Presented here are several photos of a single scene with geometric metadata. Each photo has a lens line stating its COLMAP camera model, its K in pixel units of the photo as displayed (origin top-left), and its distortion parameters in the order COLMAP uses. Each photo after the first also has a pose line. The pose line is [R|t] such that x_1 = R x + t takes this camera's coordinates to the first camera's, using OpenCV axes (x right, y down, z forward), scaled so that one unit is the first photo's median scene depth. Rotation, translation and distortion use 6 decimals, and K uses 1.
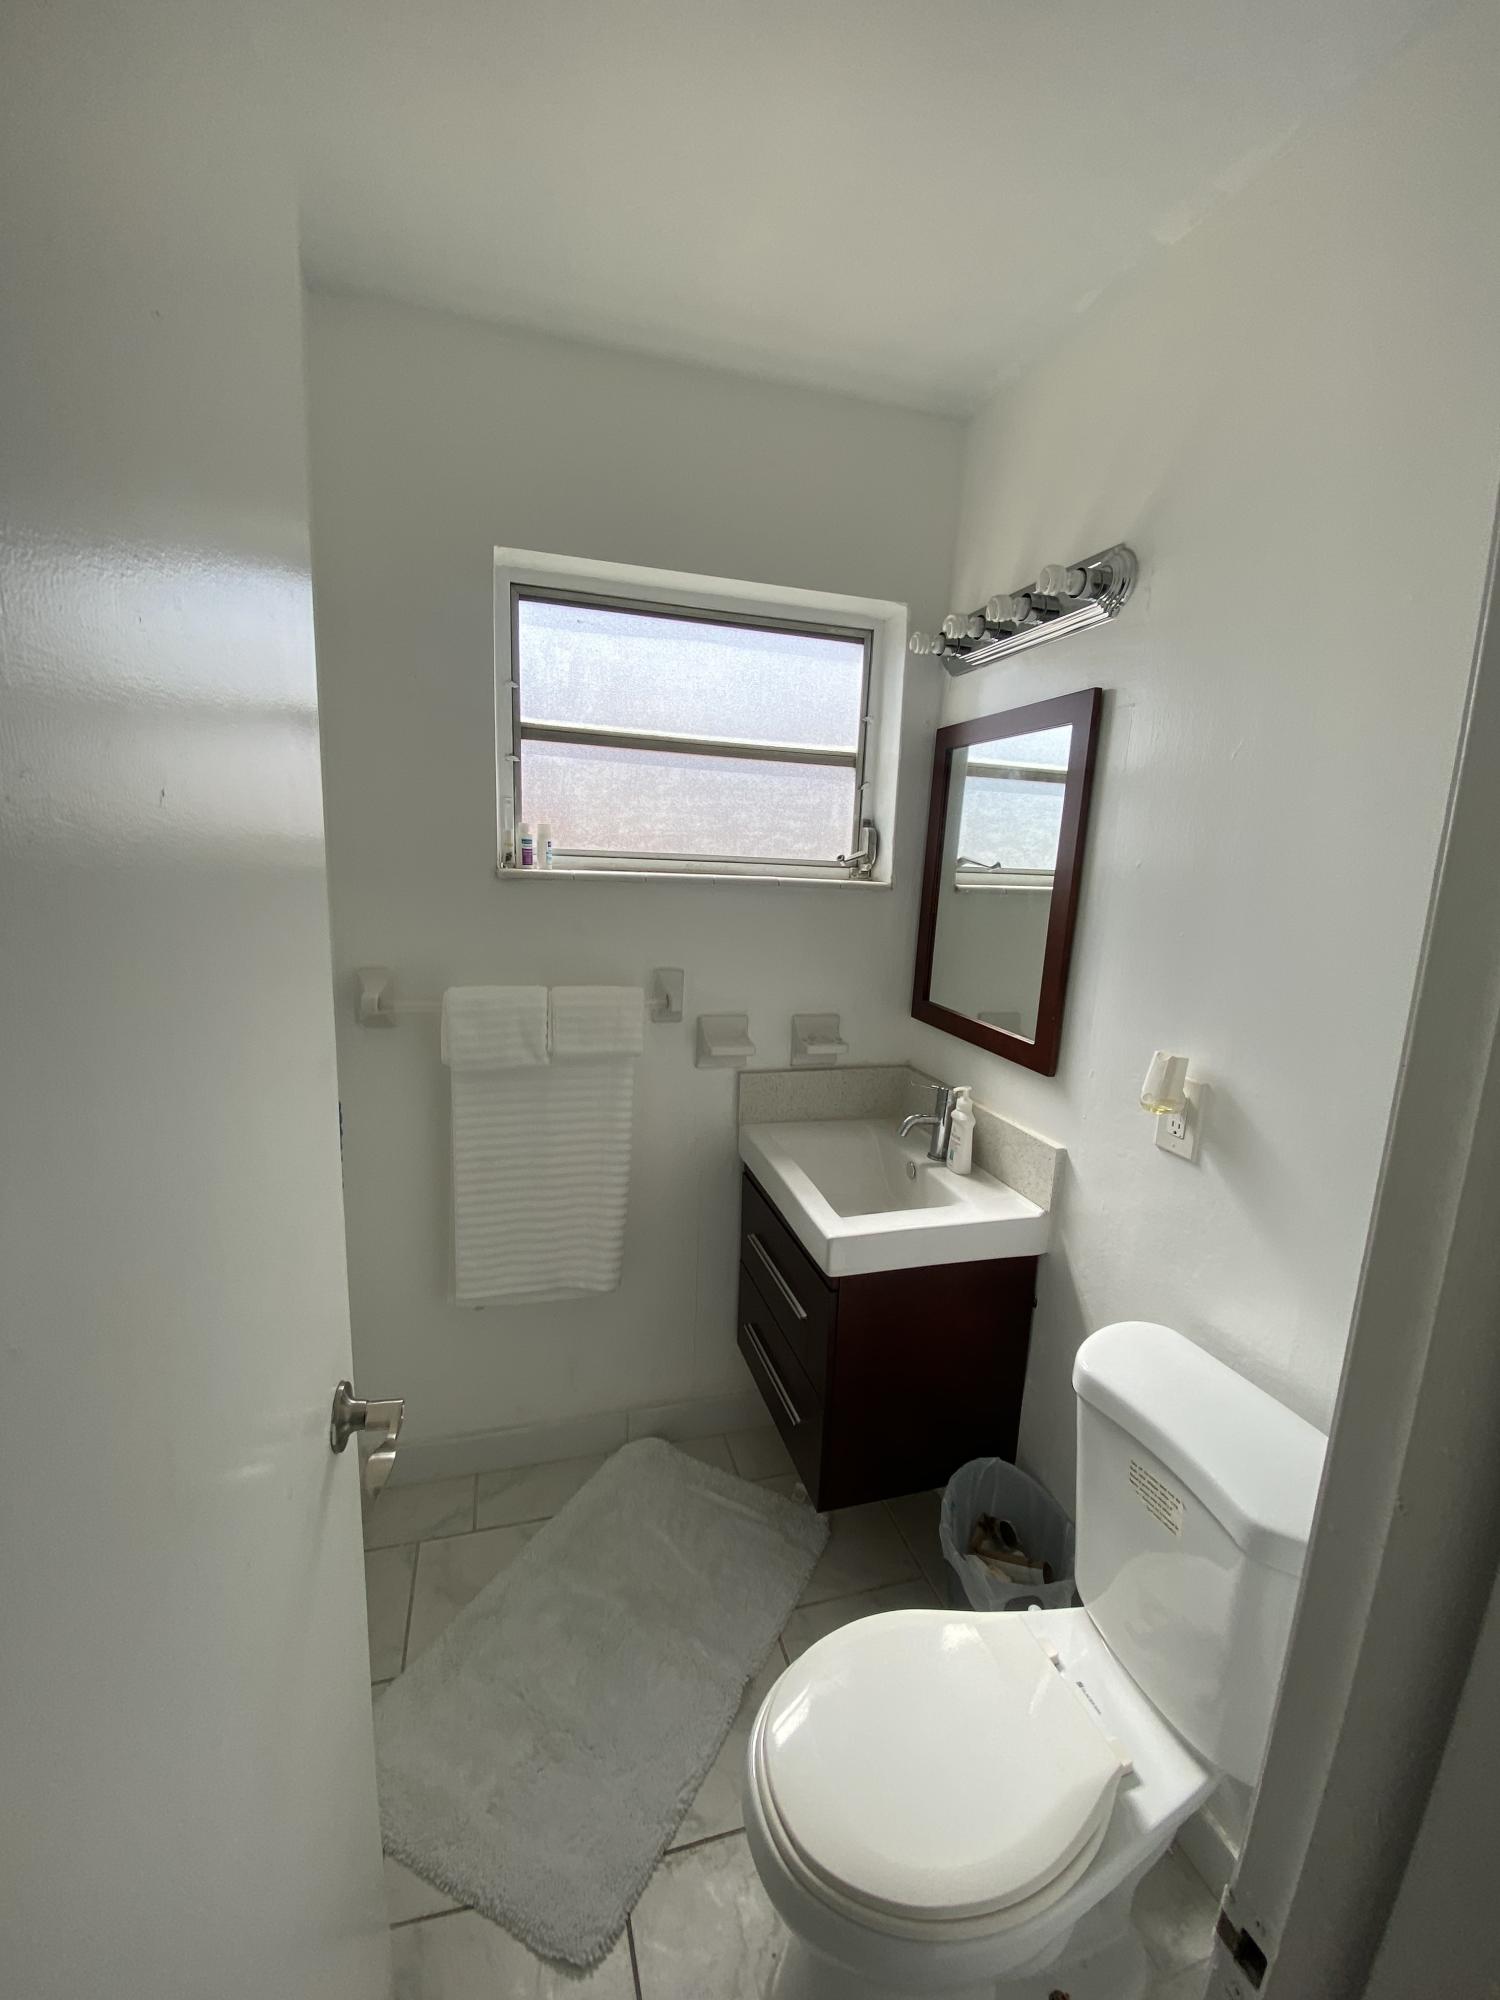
lens RADIAL K [[802.9, 0, 751.2], [0, 802.9, 994.2], [0, 0, 1]] dist [0.028886, -0.026203]
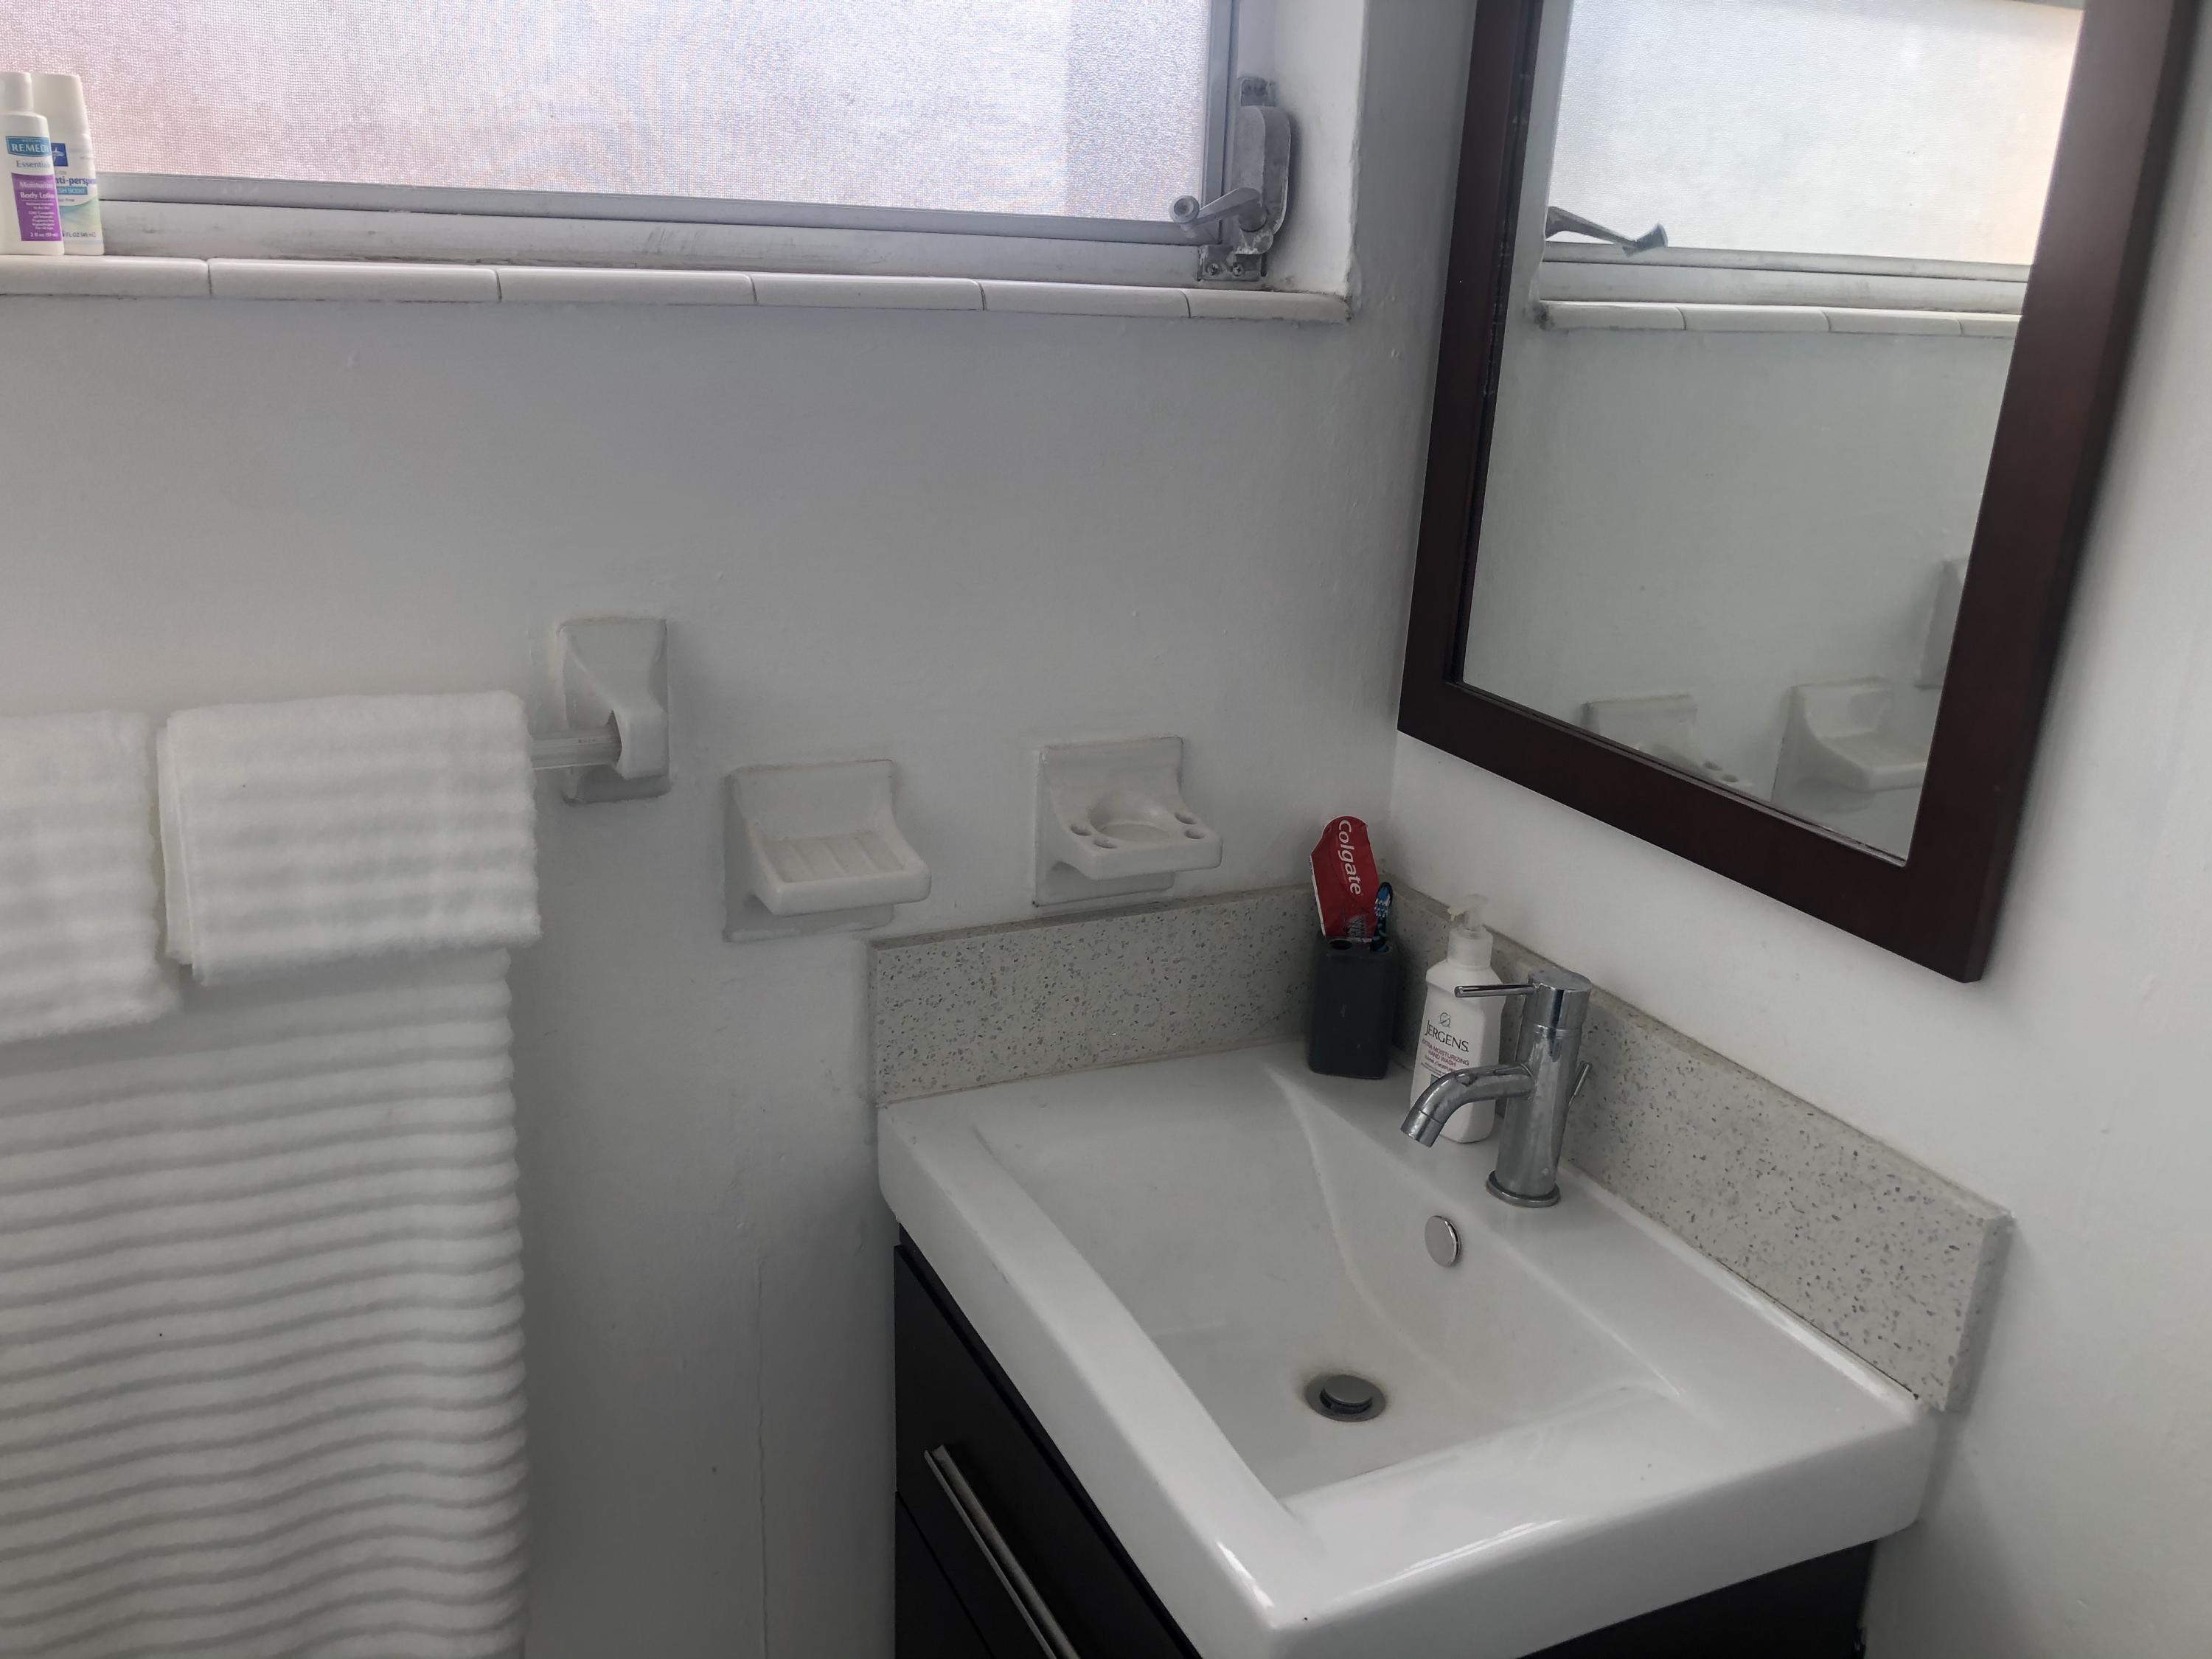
lens RADIAL K [[1808.9, 0, 1080.6], [0, 1808.9, 833.2], [0, 0, 1]] dist [0.030699, -0.045254]
pose [[0.985576, -0.054220, 0.160312, -0.044137], [0.027964, 0.986441, 0.161714, -0.053075], [-0.166906, -0.154899, 0.973729, 0.323318]]
